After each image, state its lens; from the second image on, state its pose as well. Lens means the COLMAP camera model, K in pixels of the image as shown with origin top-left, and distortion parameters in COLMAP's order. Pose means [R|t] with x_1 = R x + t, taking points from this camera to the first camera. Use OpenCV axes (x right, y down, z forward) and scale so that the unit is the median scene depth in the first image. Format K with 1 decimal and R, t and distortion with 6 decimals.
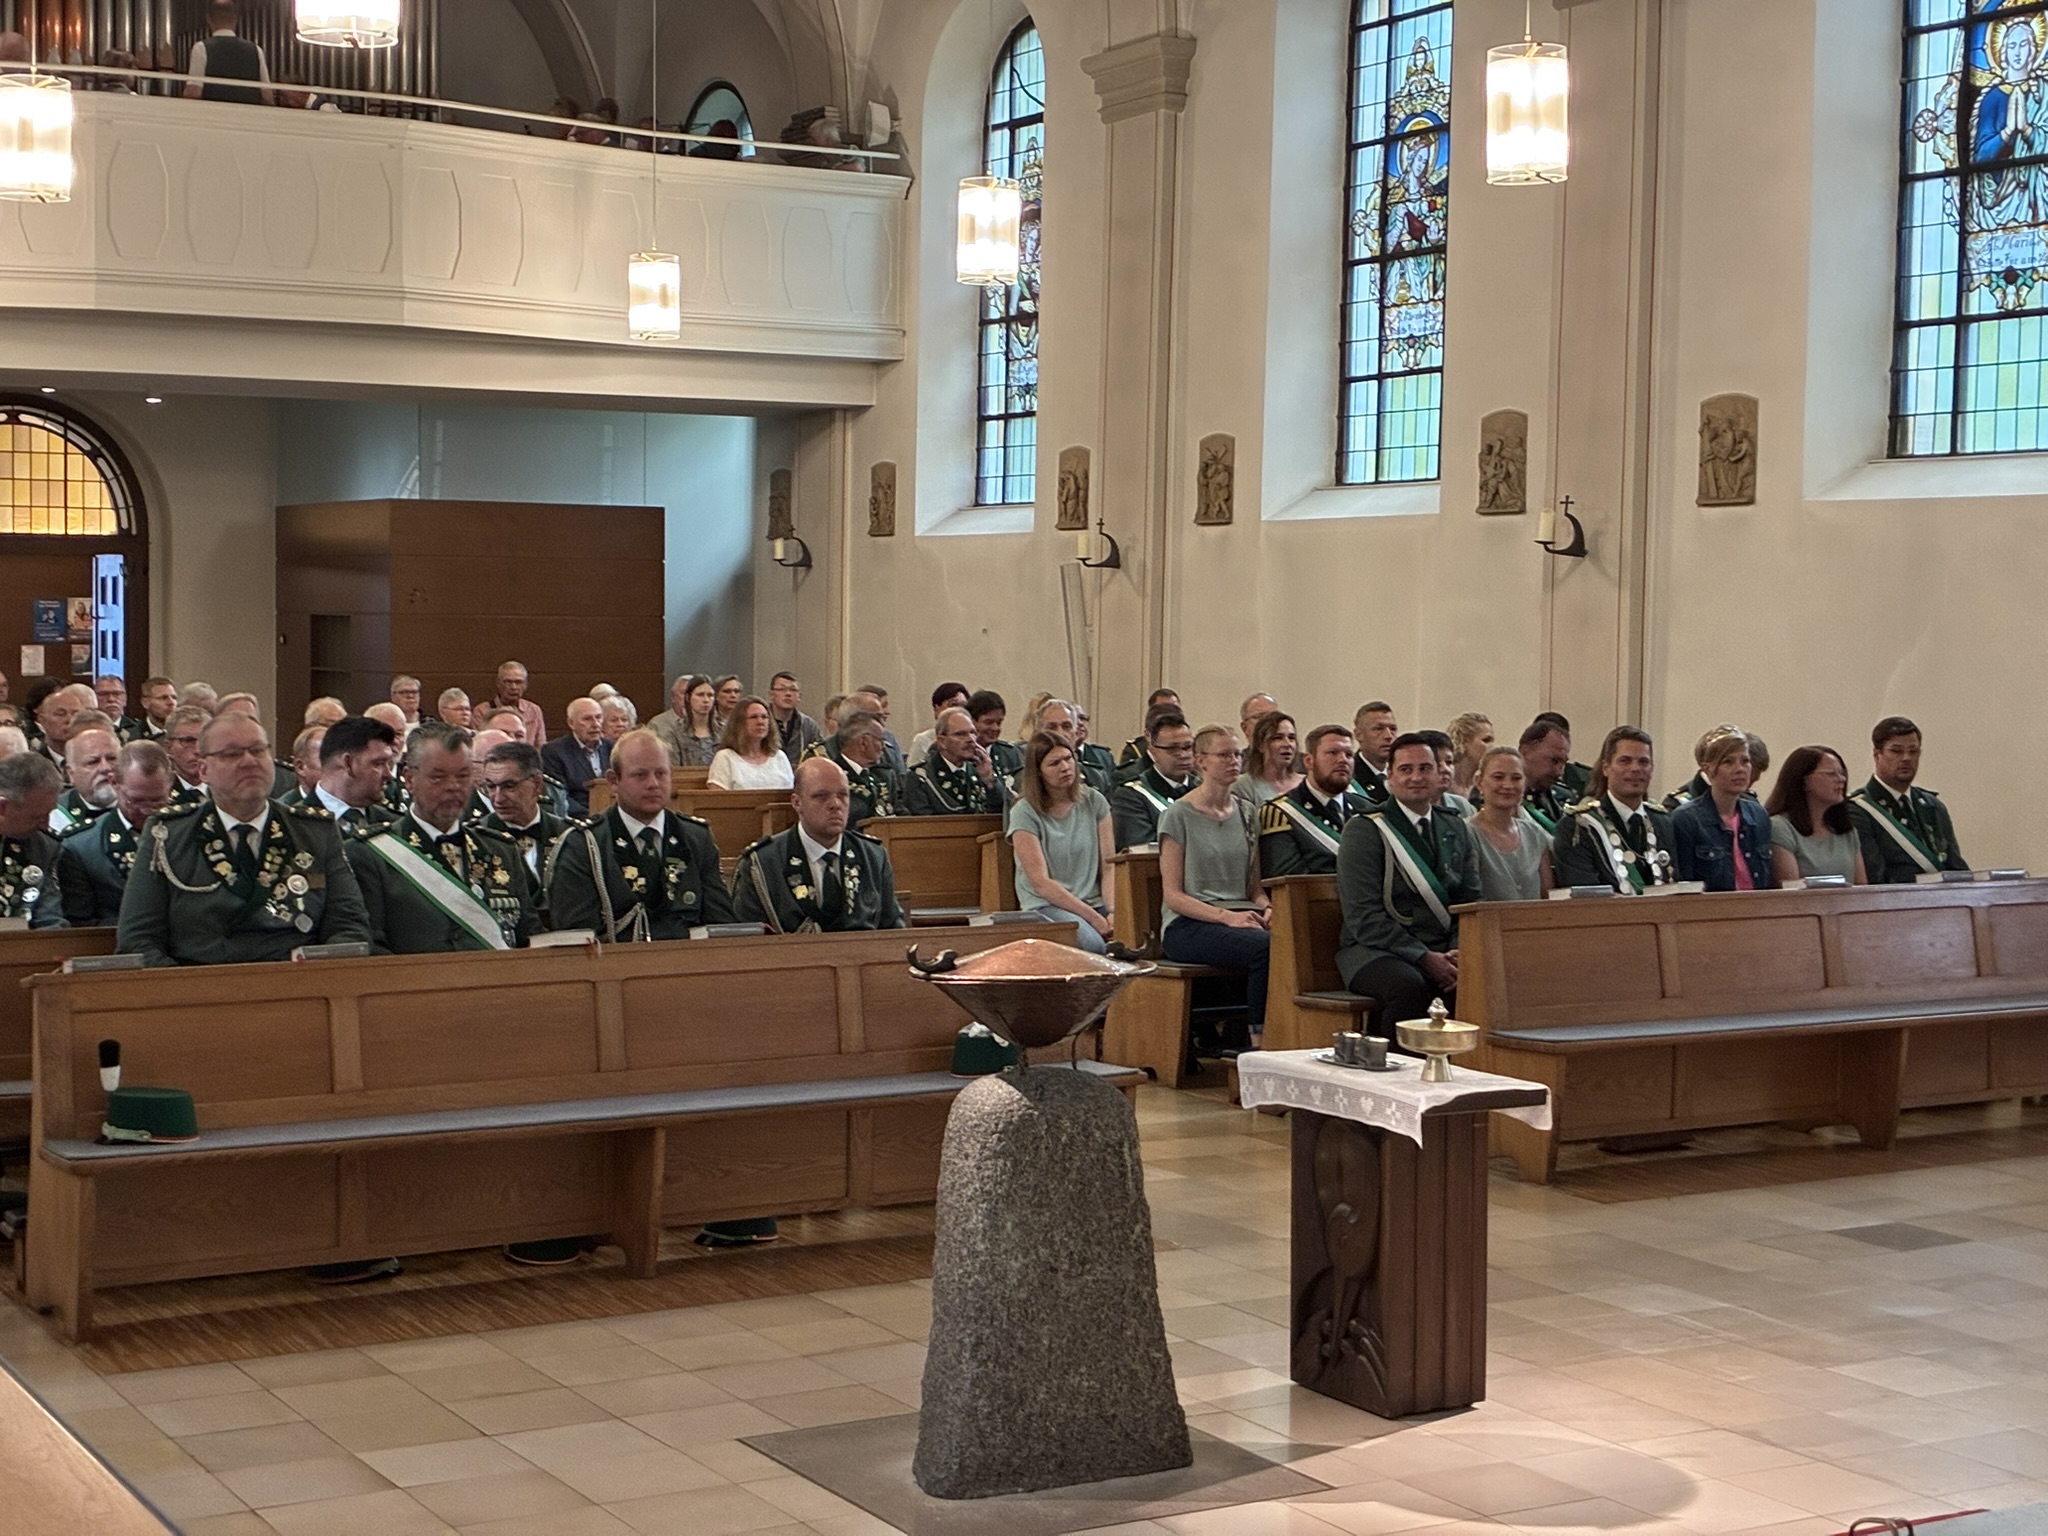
lens RADIAL K [[3095.1, 0, 1033.8], [0, 3095.1, 782.7], [0, 0, 1]] dist [0.084280, 0.000000]
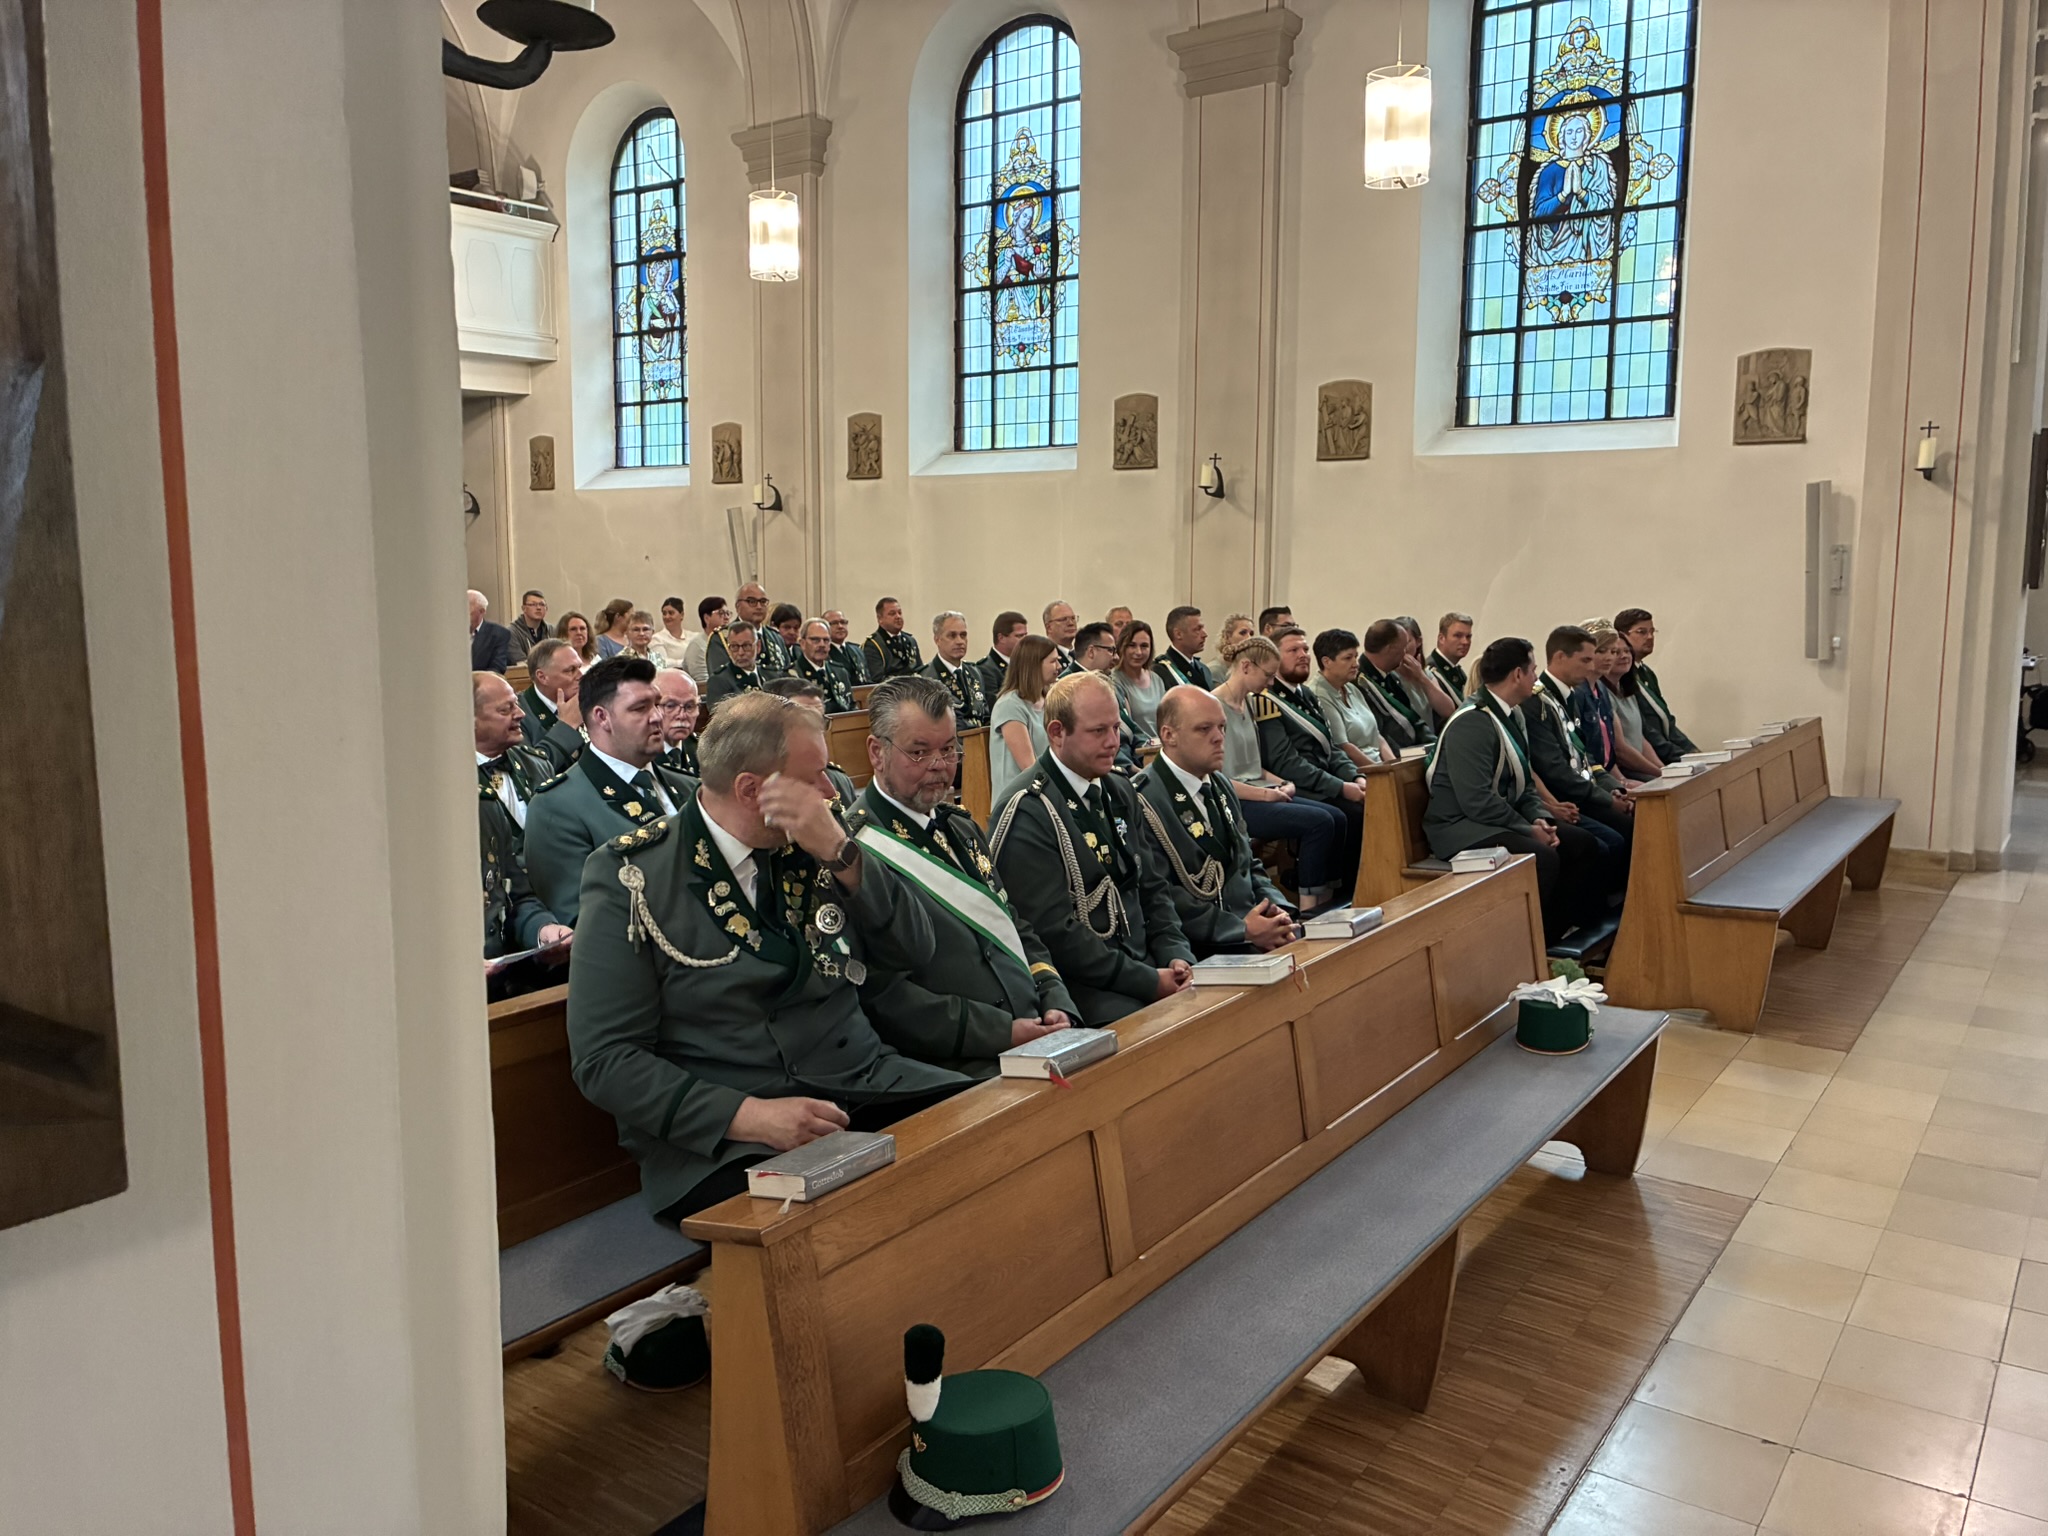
lens RADIAL K [[1548.5, 0, 1009.7], [0, 1548.5, 744.6], [0, 0, 1]] dist [0.078996, -0.076574]
pose [[0.918545, -0.068866, 0.389273, -0.175634], [0.038216, 0.995566, 0.085948, -0.022009], [-0.393466, -0.064071, 0.917104, 0.333490]]
